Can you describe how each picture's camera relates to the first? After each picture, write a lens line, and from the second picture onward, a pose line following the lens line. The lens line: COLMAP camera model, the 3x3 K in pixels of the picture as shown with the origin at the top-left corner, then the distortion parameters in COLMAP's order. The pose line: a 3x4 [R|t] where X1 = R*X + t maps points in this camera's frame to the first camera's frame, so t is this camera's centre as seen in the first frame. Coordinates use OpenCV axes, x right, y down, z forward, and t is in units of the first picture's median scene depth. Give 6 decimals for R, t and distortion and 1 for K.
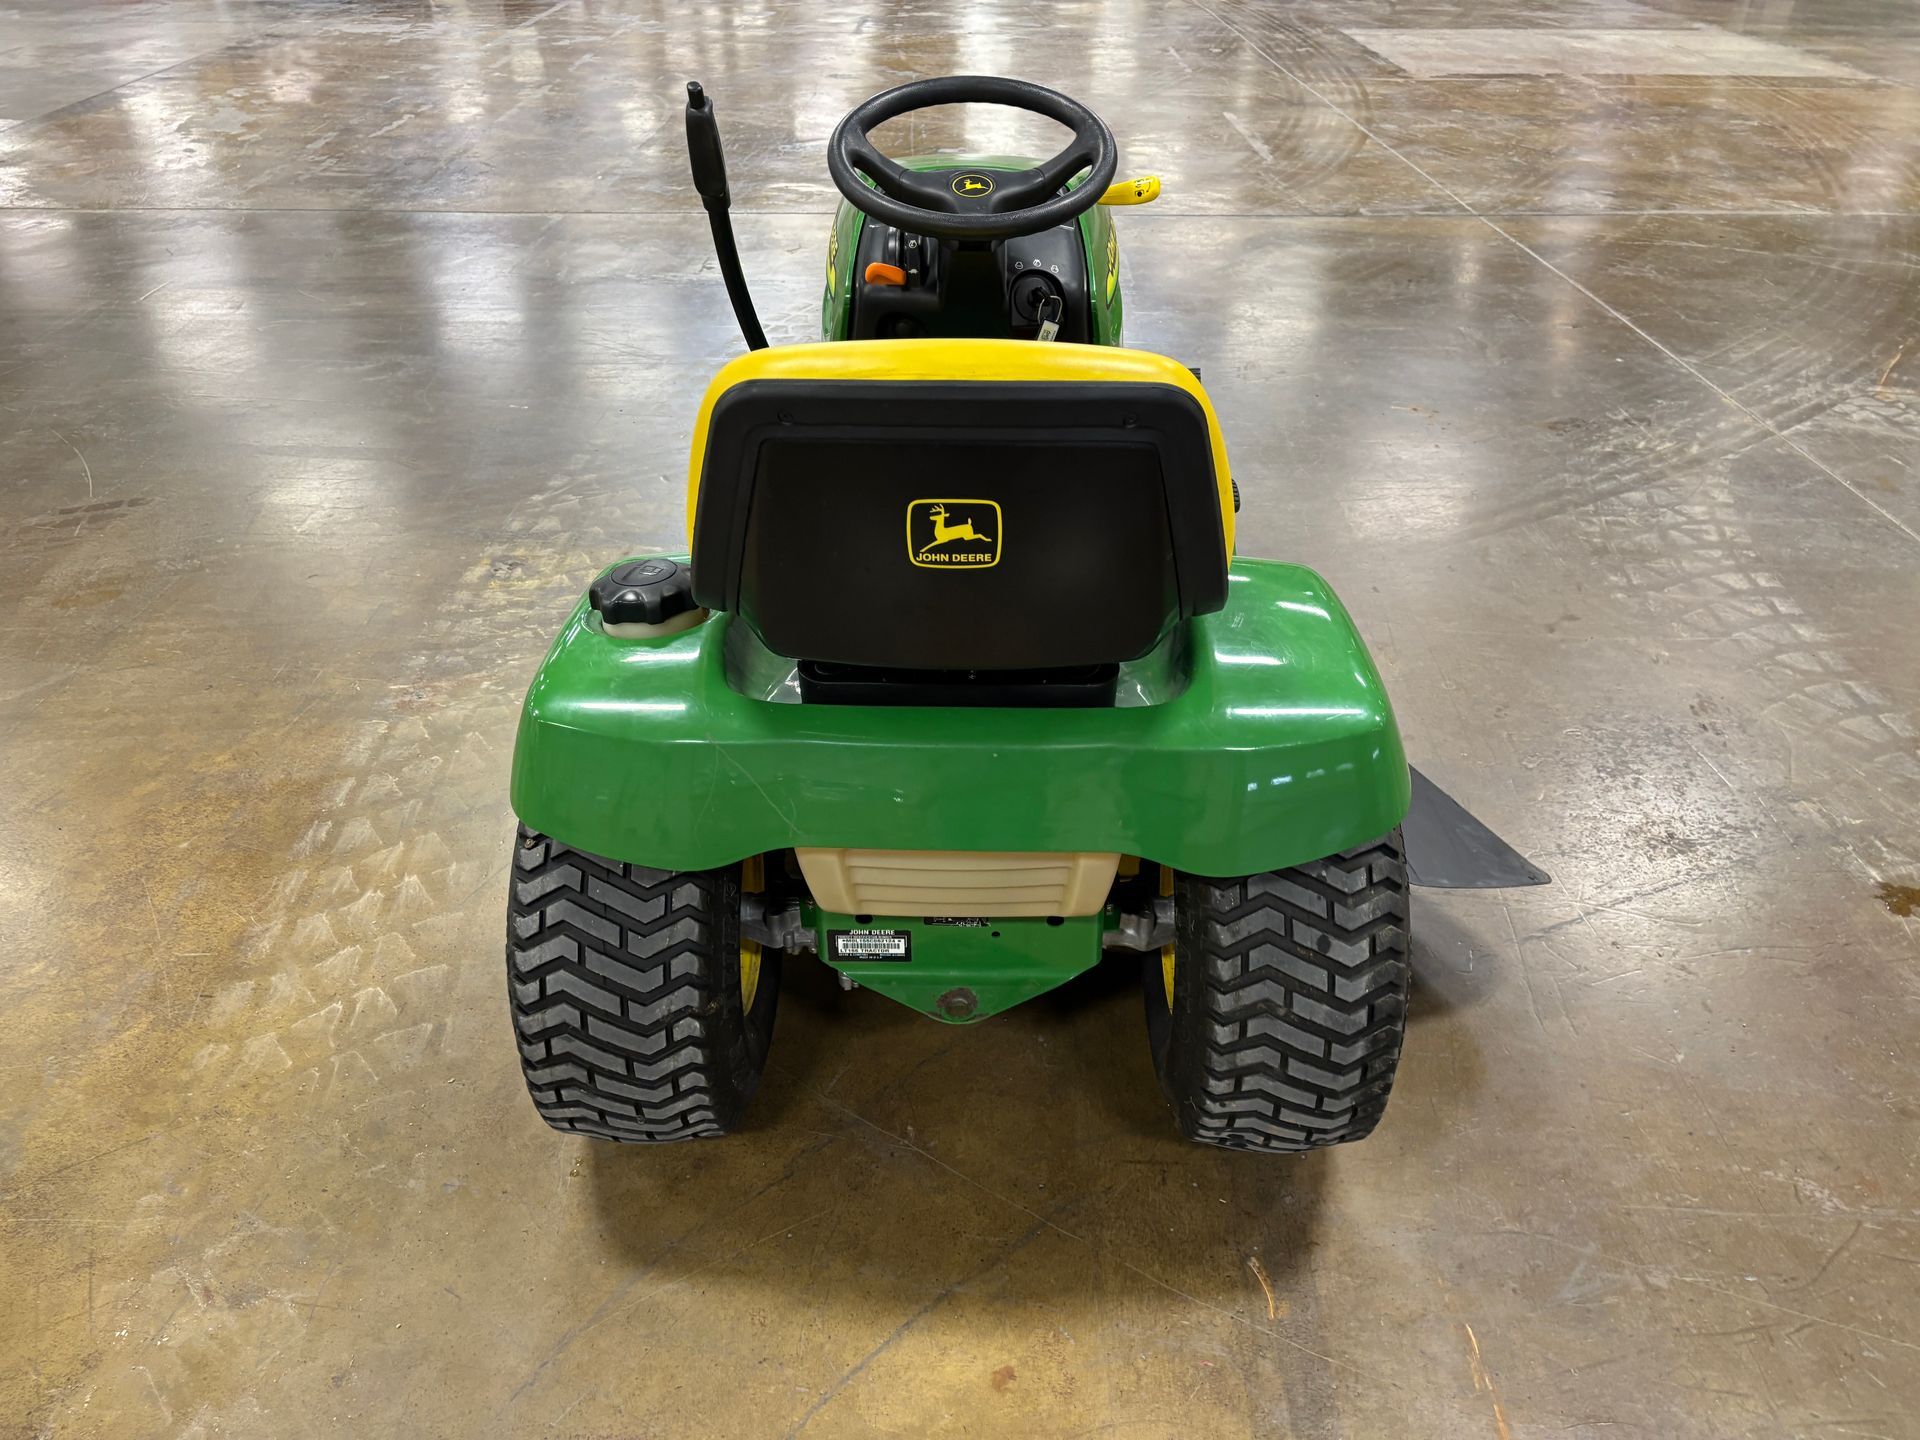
lens RADIAL K [[1449.6, 0, 969.7], [0, 1449.6, 732.5], [0, 0, 1]] dist [0.024723, -0.007495]
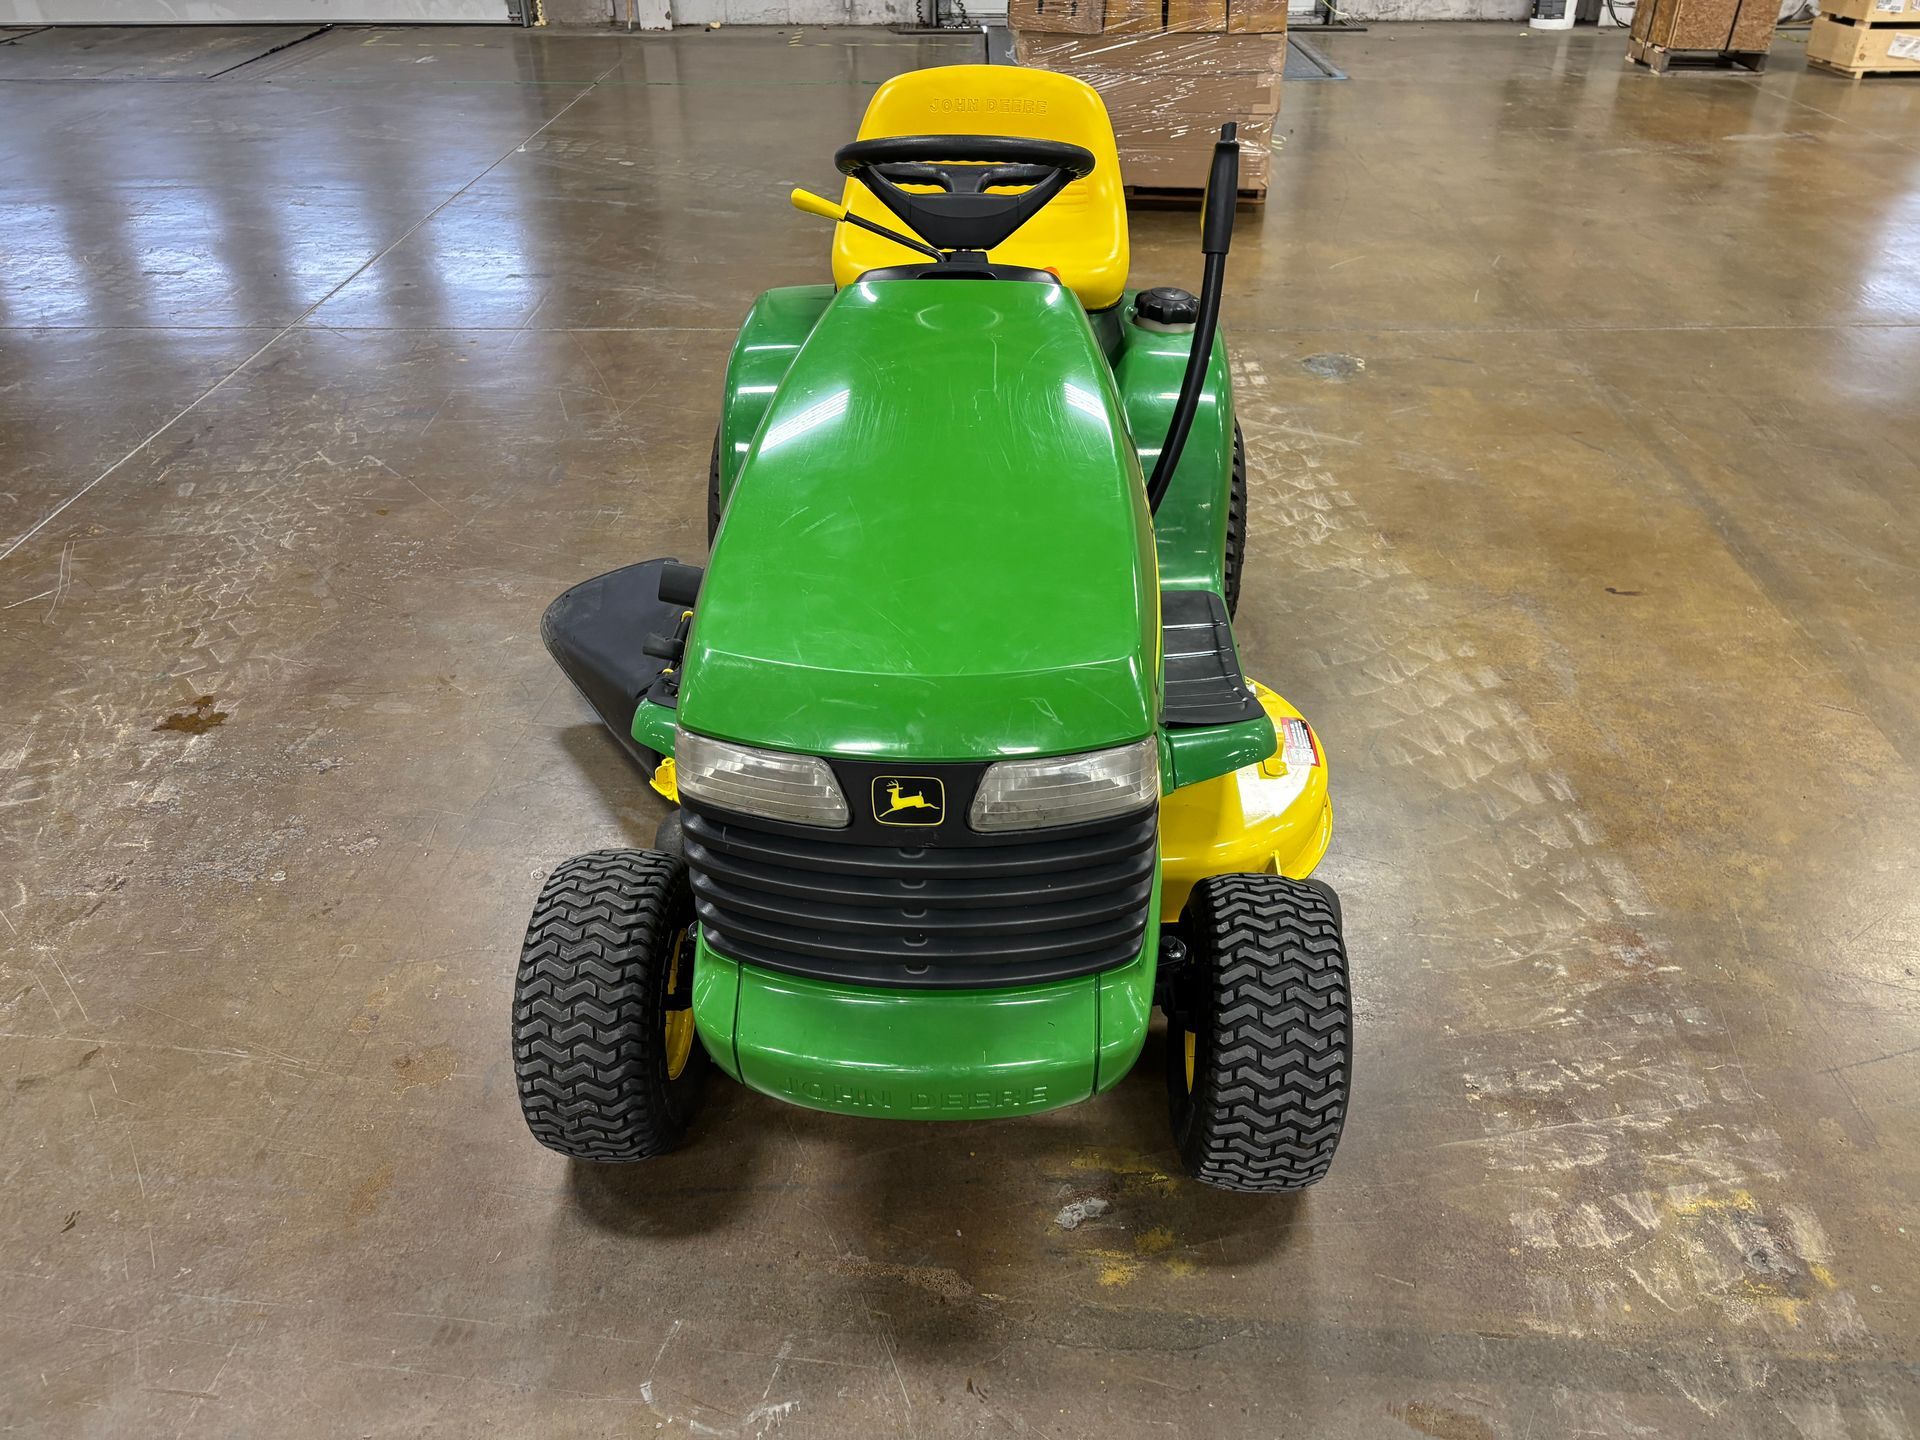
lens RADIAL K [[1445.1, 0, 960.0], [0, 1445.1, 720.0], [0, 0, 1]] dist [0.052102, -0.048044]
pose [[-0.999168, -0.027895, 0.029767, -0.039226], [0.015768, 0.408884, 0.912450, -1.244953], [-0.037624, 0.912160, -0.408104, 1.847369]]
